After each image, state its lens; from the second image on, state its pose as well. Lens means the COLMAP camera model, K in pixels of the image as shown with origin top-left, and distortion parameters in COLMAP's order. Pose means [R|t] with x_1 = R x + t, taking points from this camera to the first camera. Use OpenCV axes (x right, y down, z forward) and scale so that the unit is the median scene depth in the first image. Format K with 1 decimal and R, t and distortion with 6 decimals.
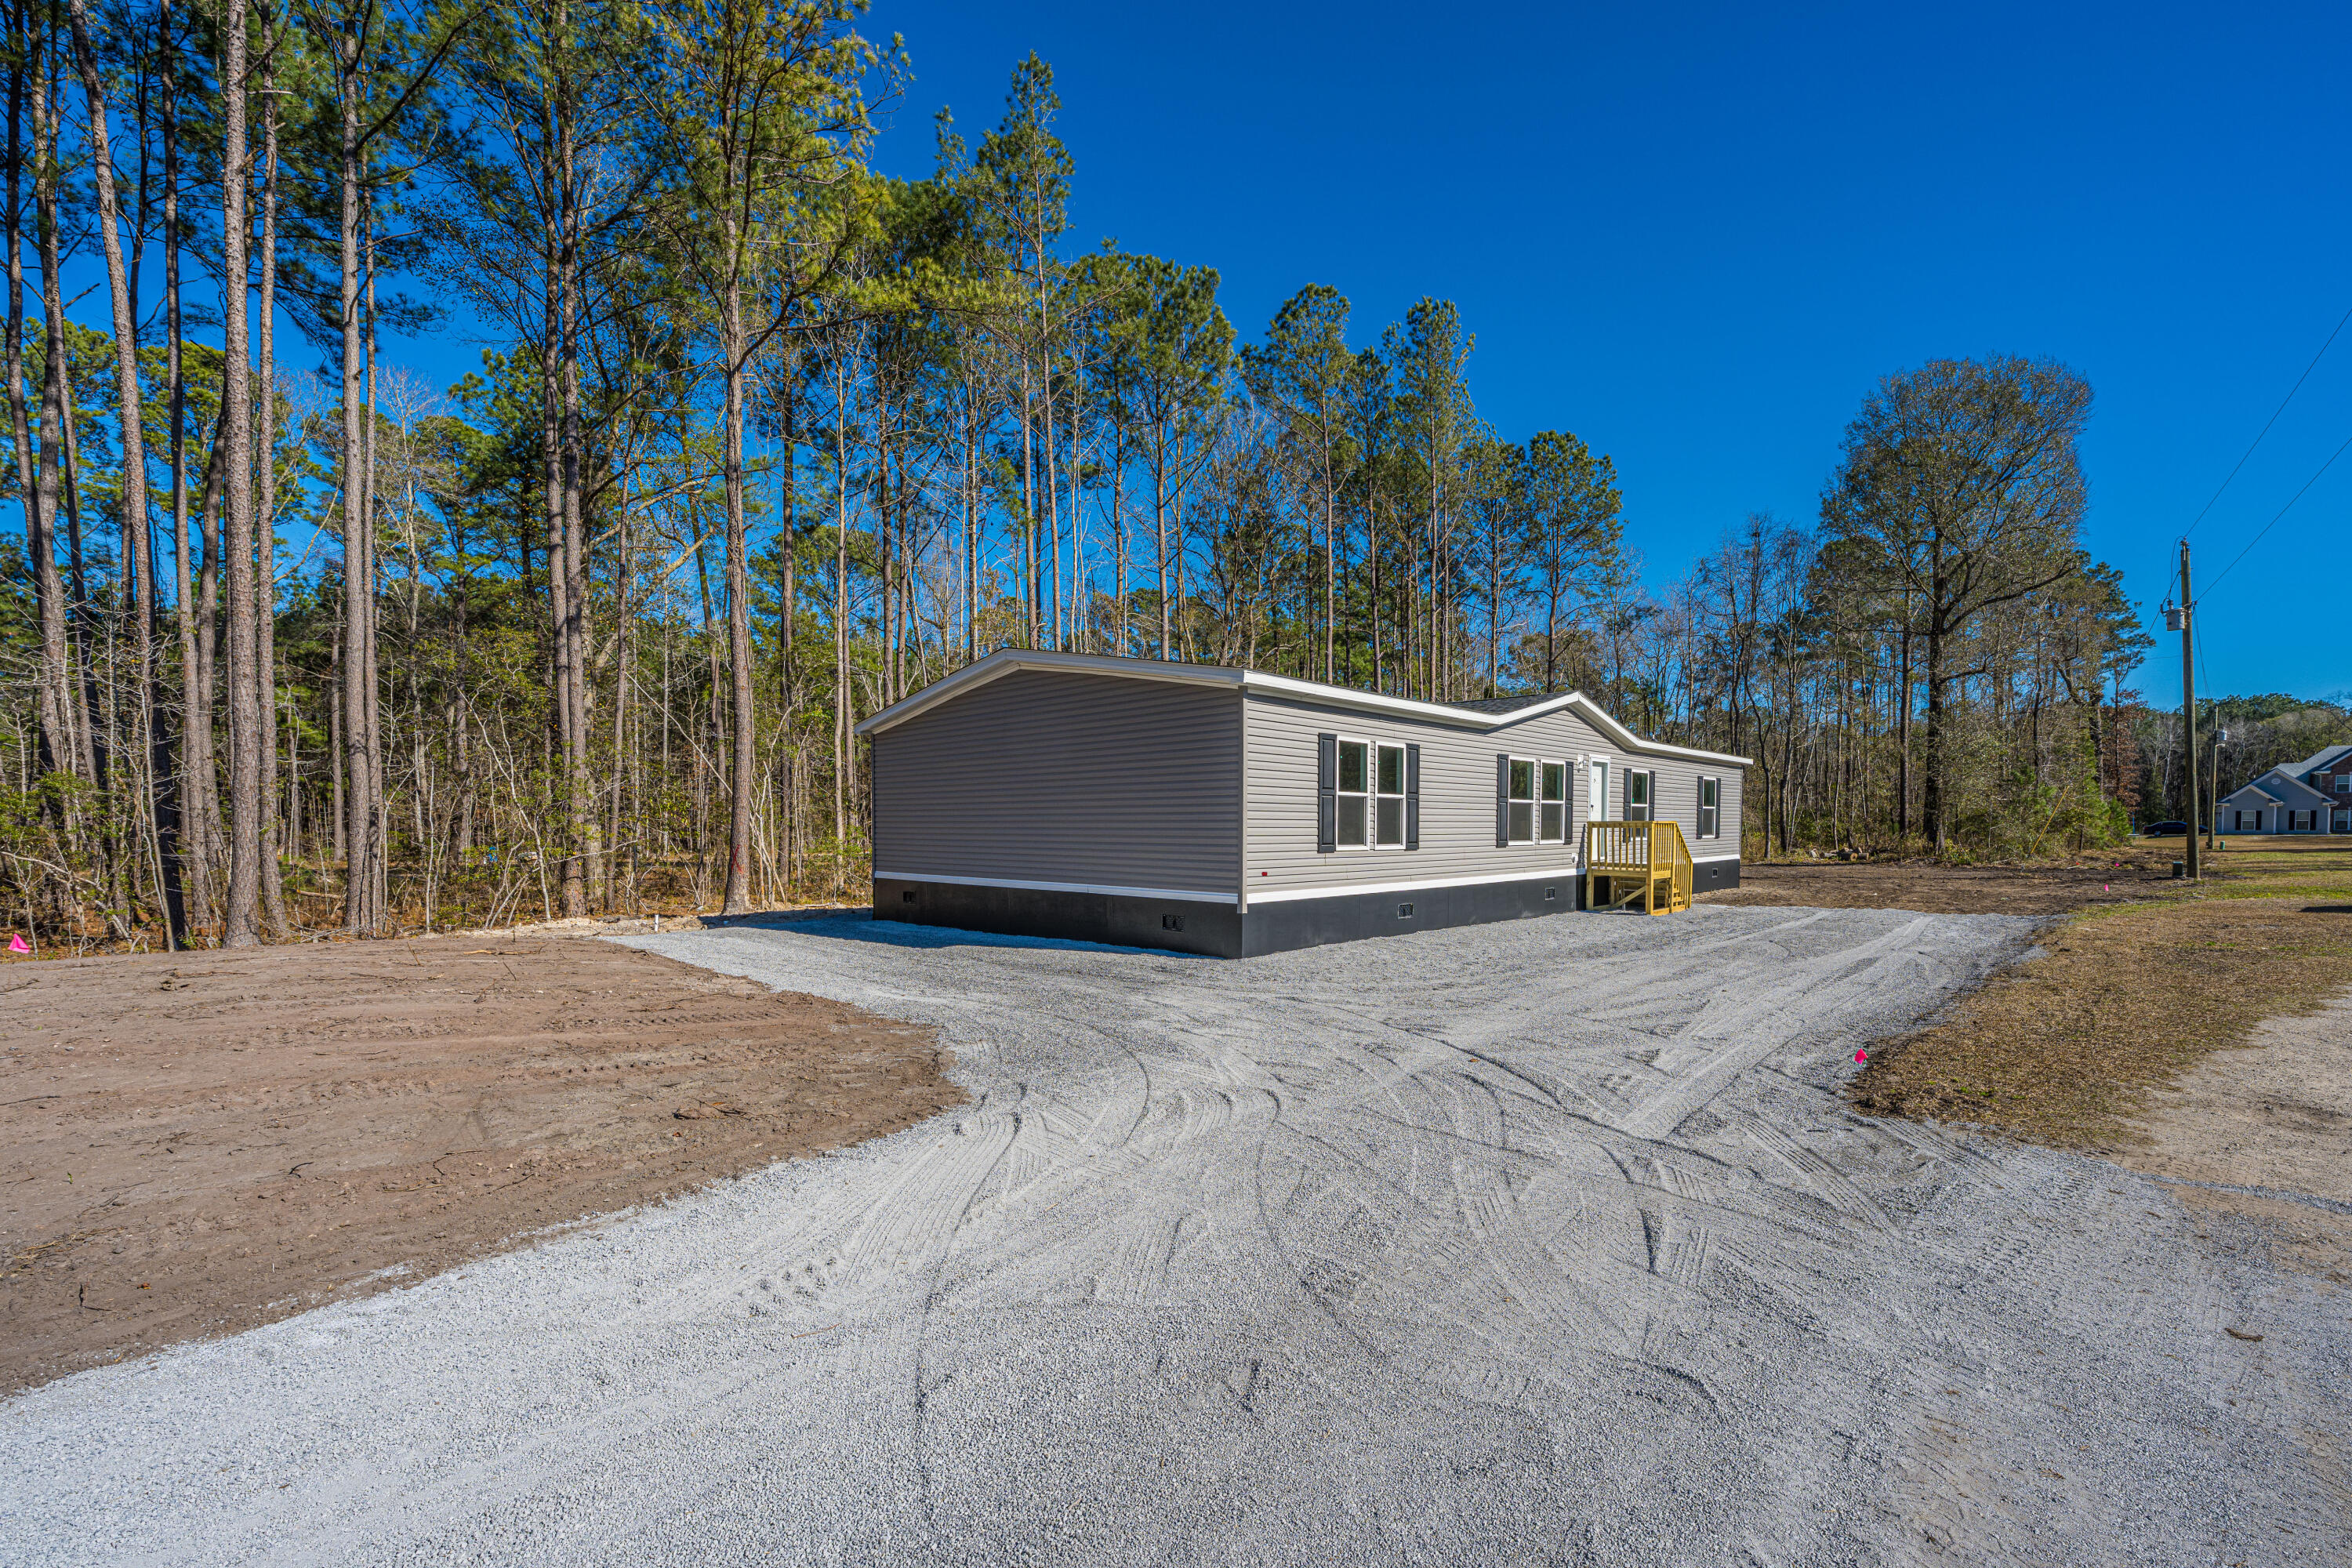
lens RADIAL K [[982.2, 0, 1177.9], [0, 982.2, 859.3], [0, 0, 1]] dist [-0.002183, -0.000085]
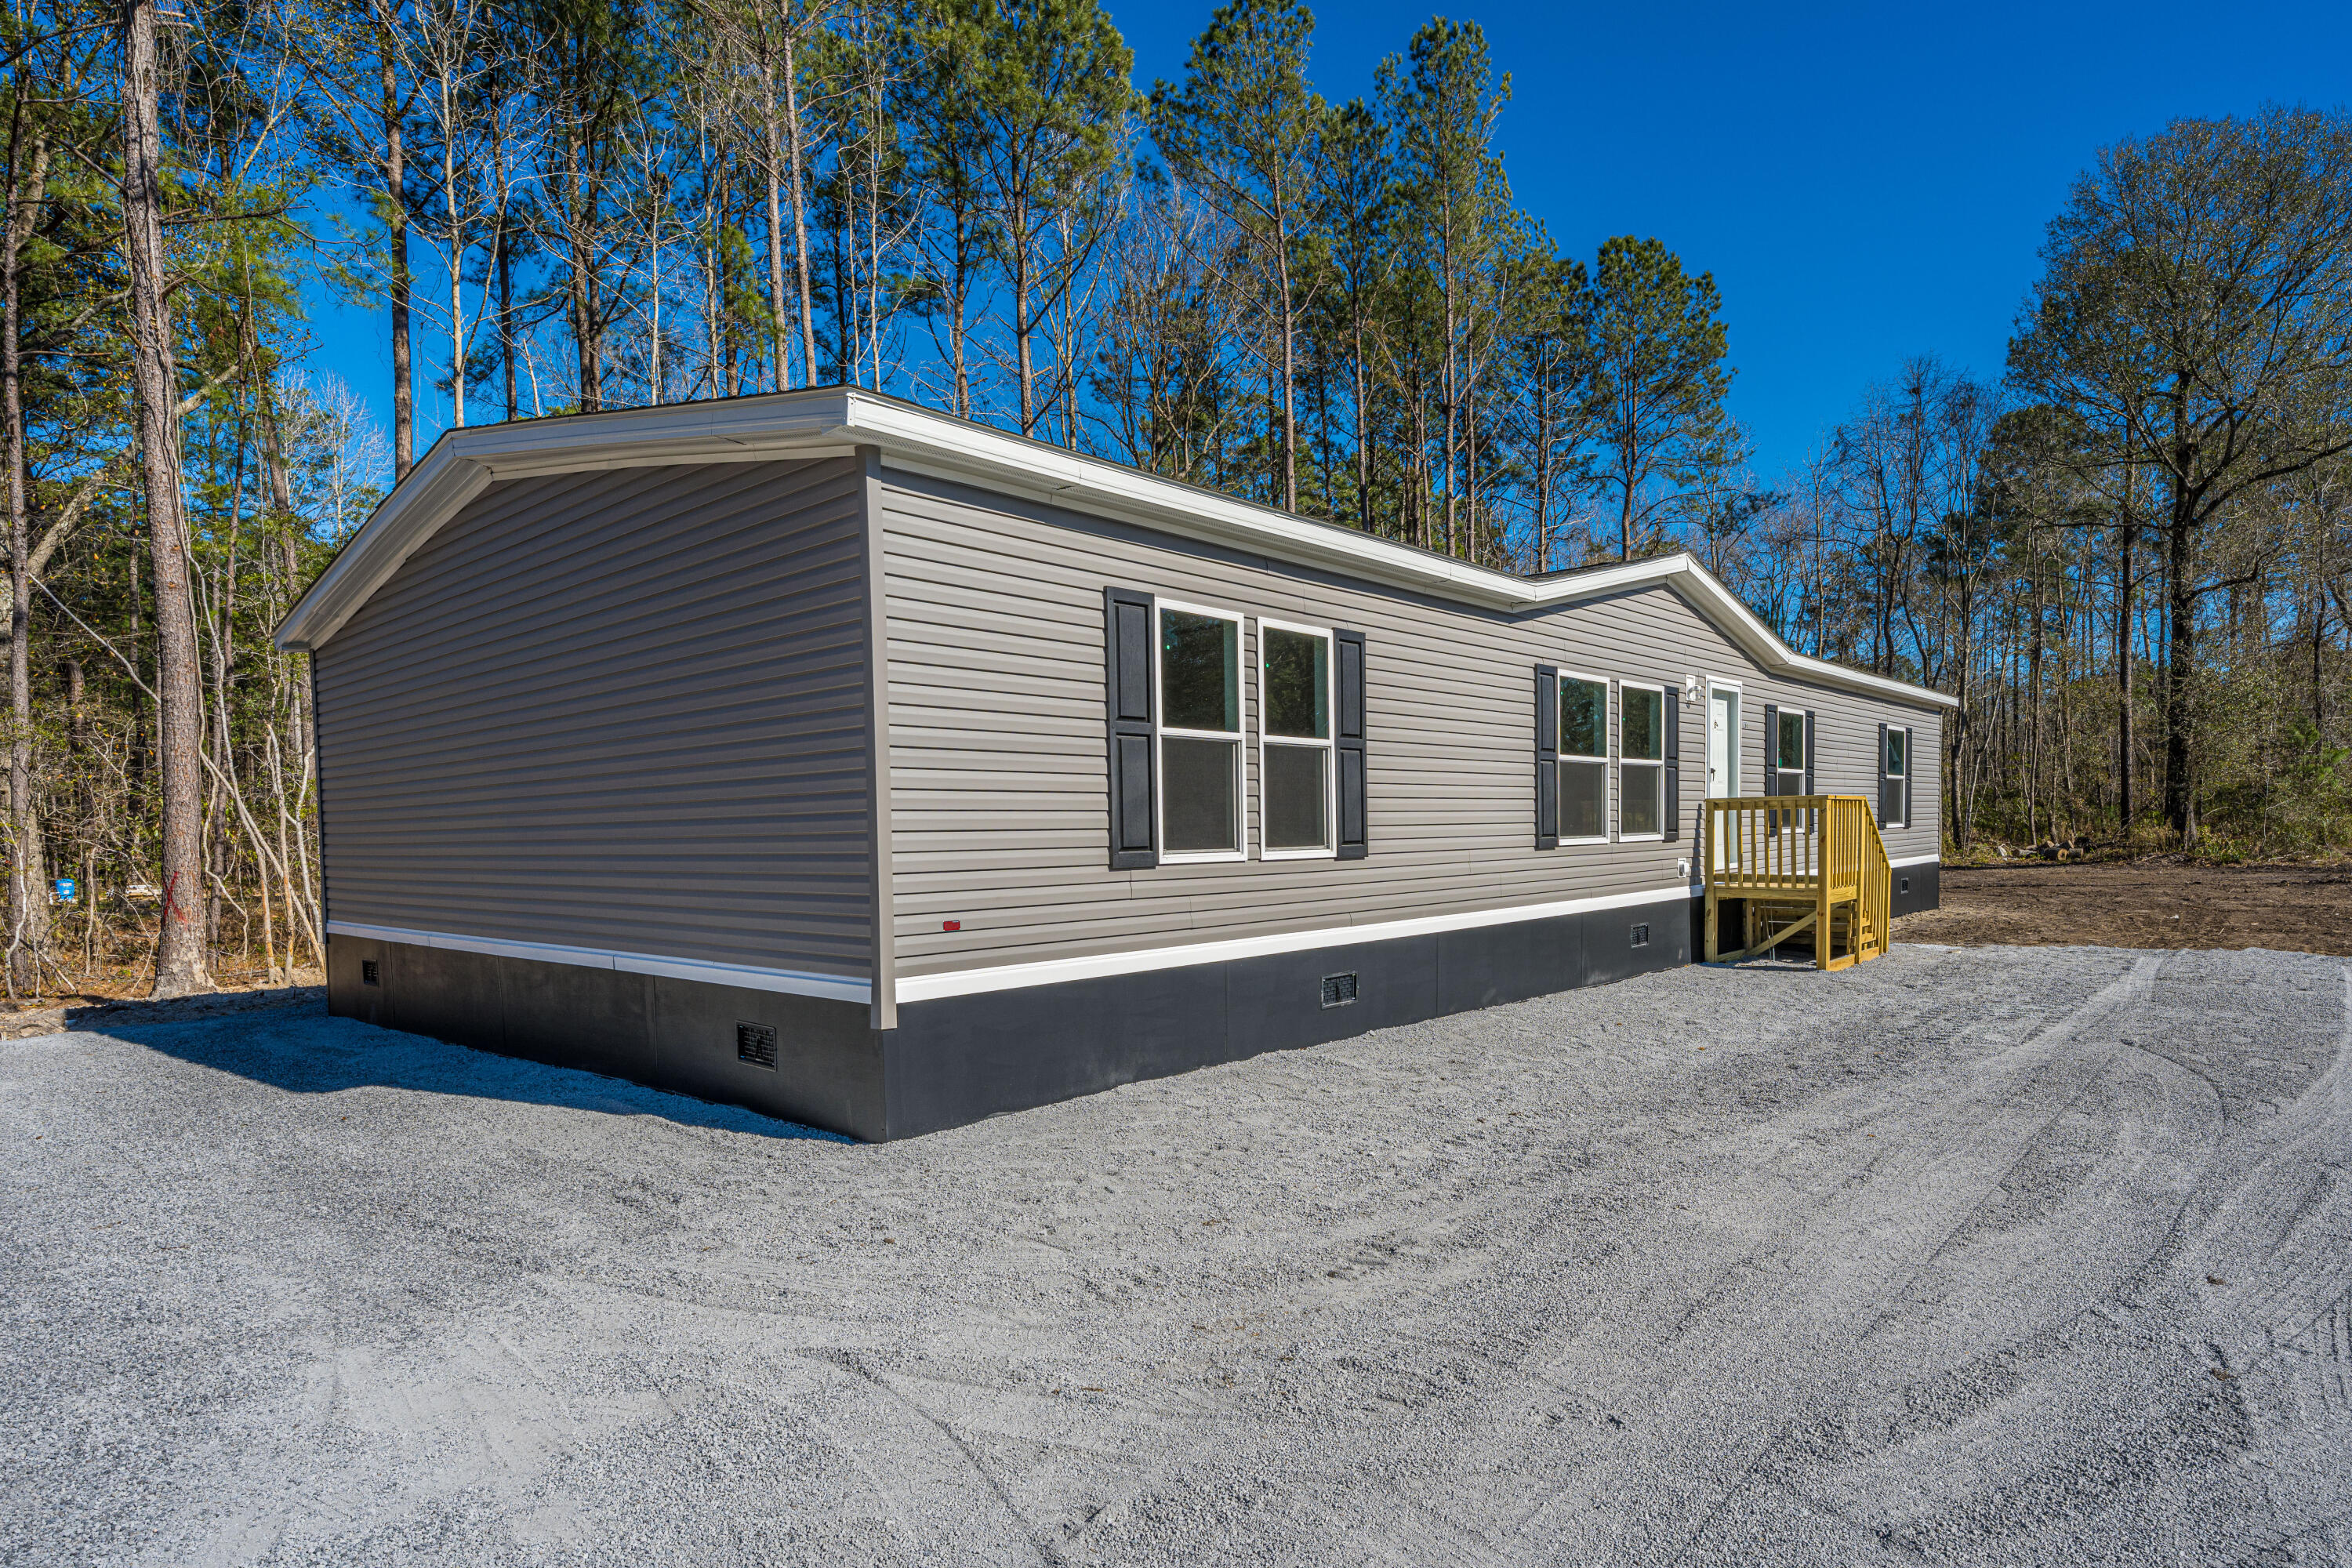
lens RADIAL K [[1278.9, 0, 1190.6], [0, 1278.9, 899.8], [0, 0, 1]] dist [-0.001684, 0.000072]
pose [[0.999196, -0.020868, 0.034242, 0.093666], [0.020182, 0.999591, 0.020259, -0.002472], [-0.034651, -0.019552, 0.999208, 0.262980]]
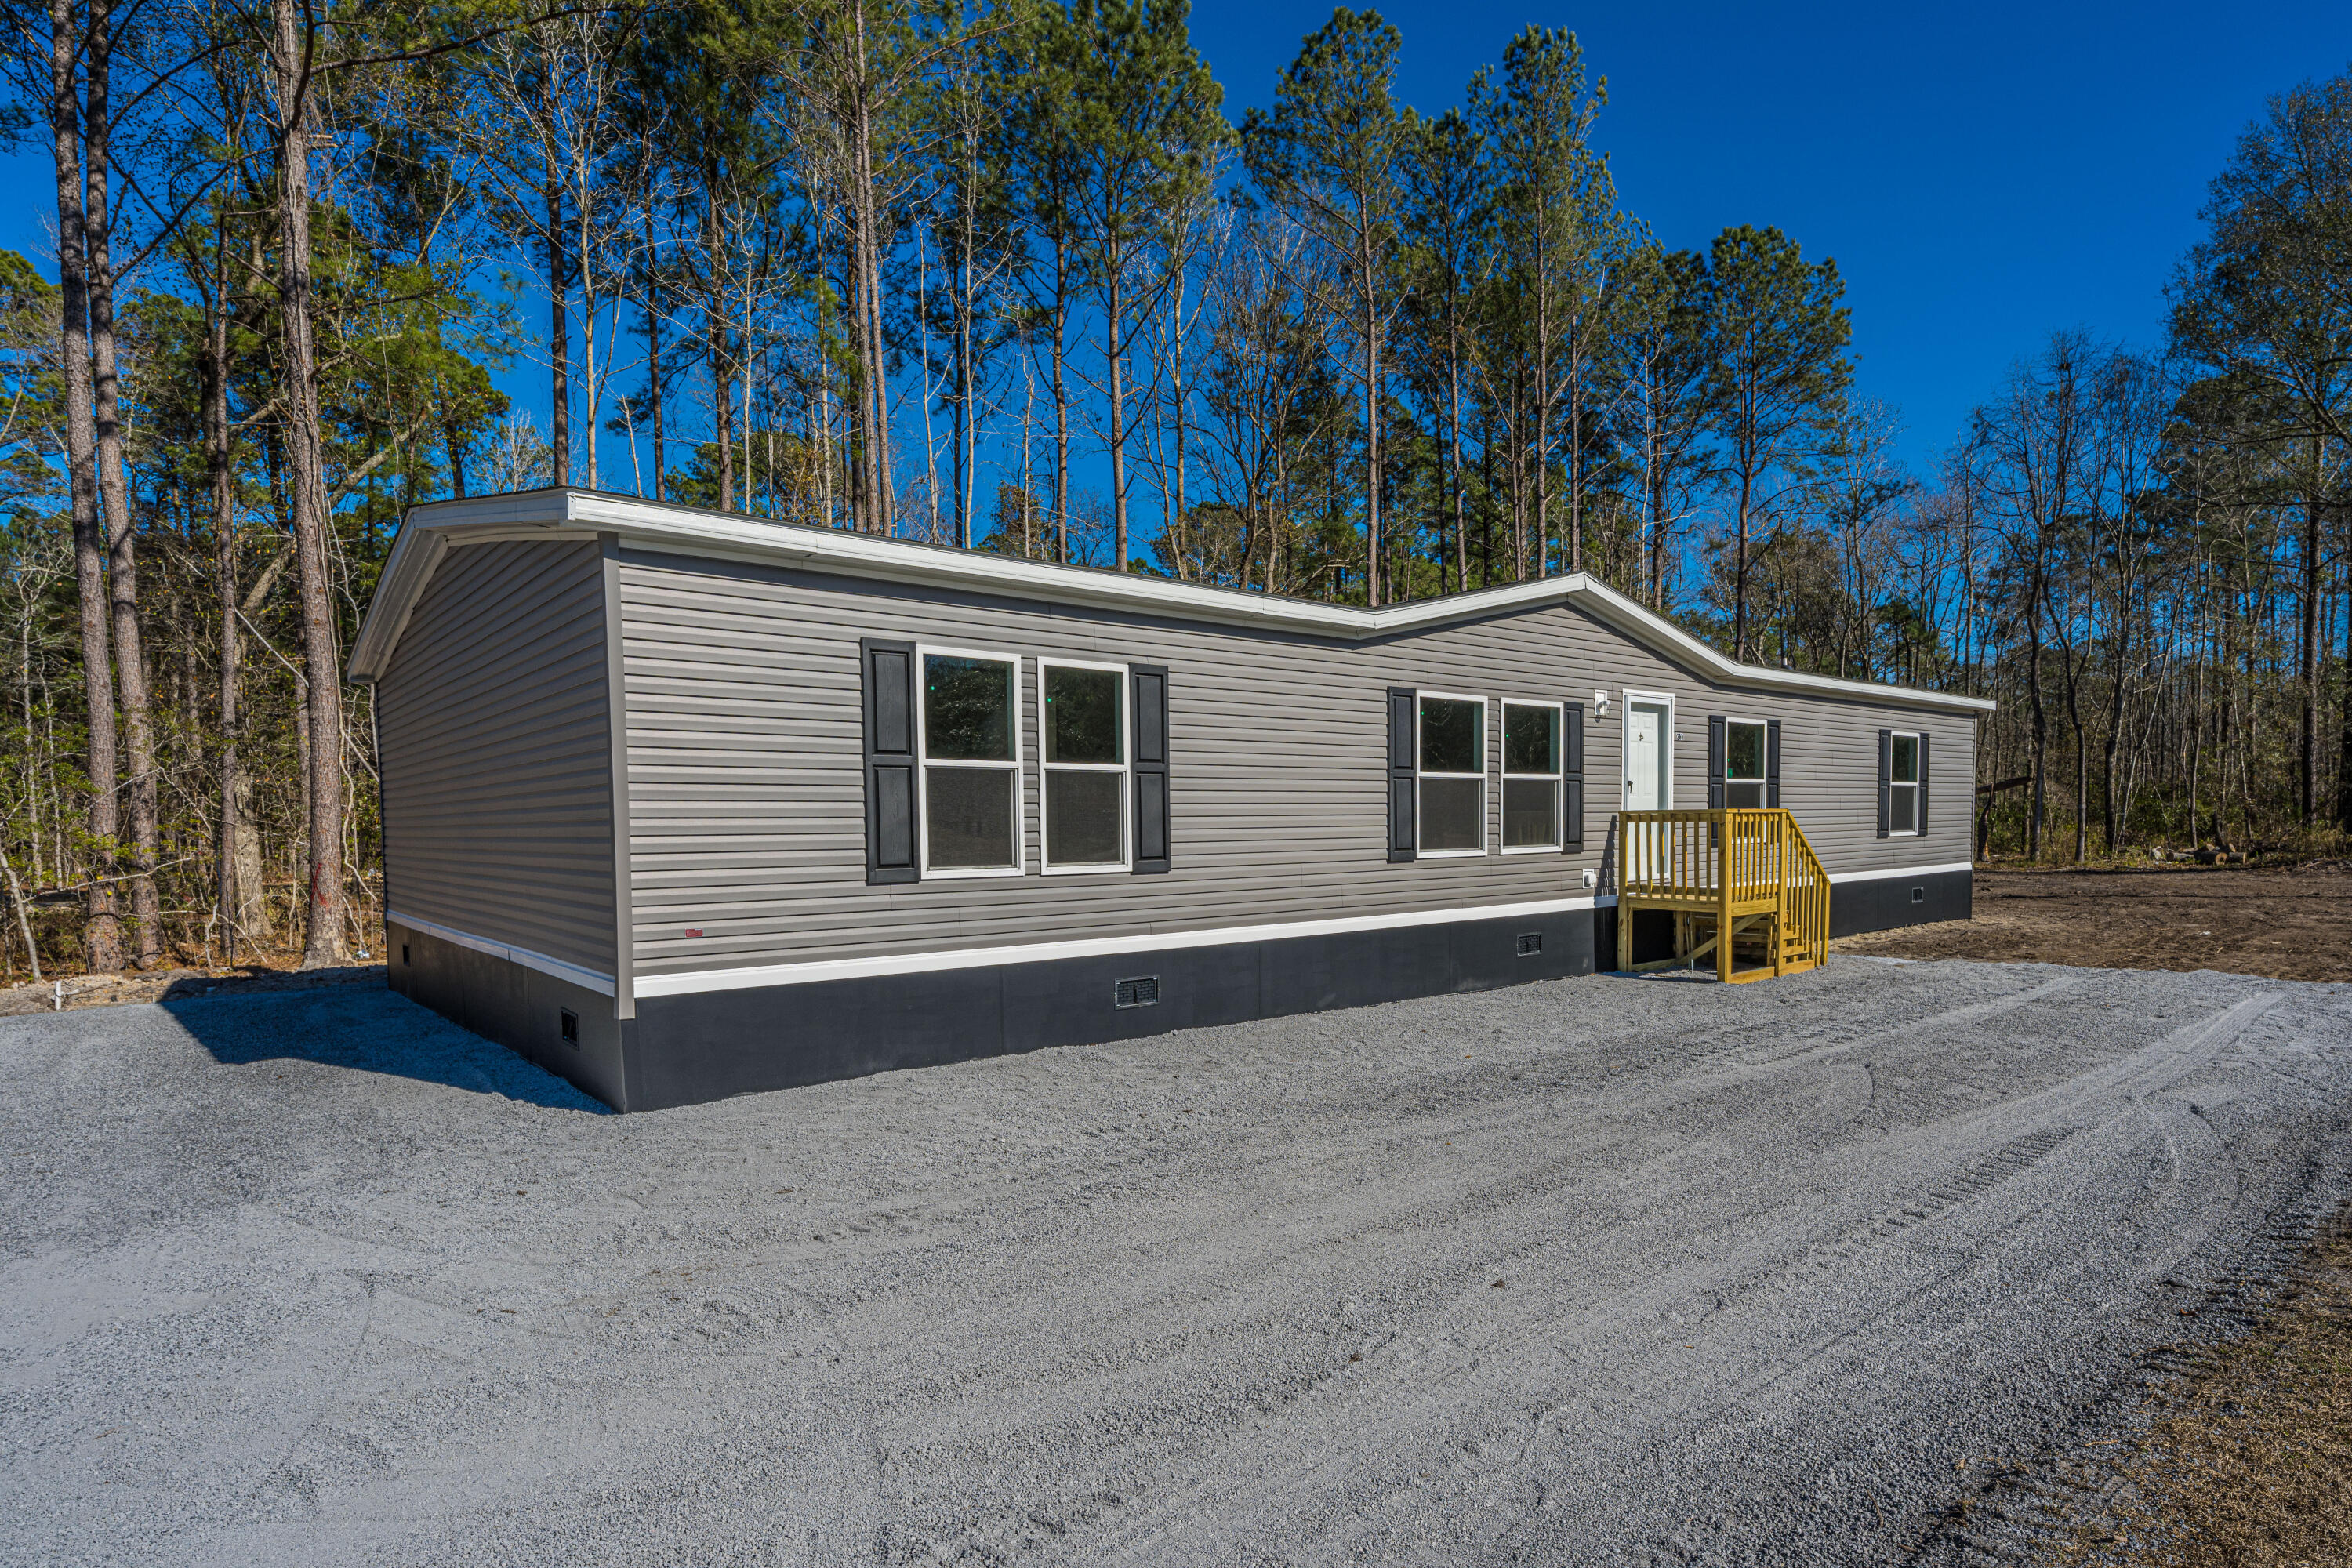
lens RADIAL K [[1246.8, 0, 1182.5], [0, 1246.8, 897.6], [0, 0, 1]] dist [-0.002356, 0.000381]
pose [[0.993836, -0.006124, -0.110690, 0.217482], [0.009008, 0.999633, 0.025567, -0.008635], [0.110493, -0.026407, 0.993526, 0.237587]]
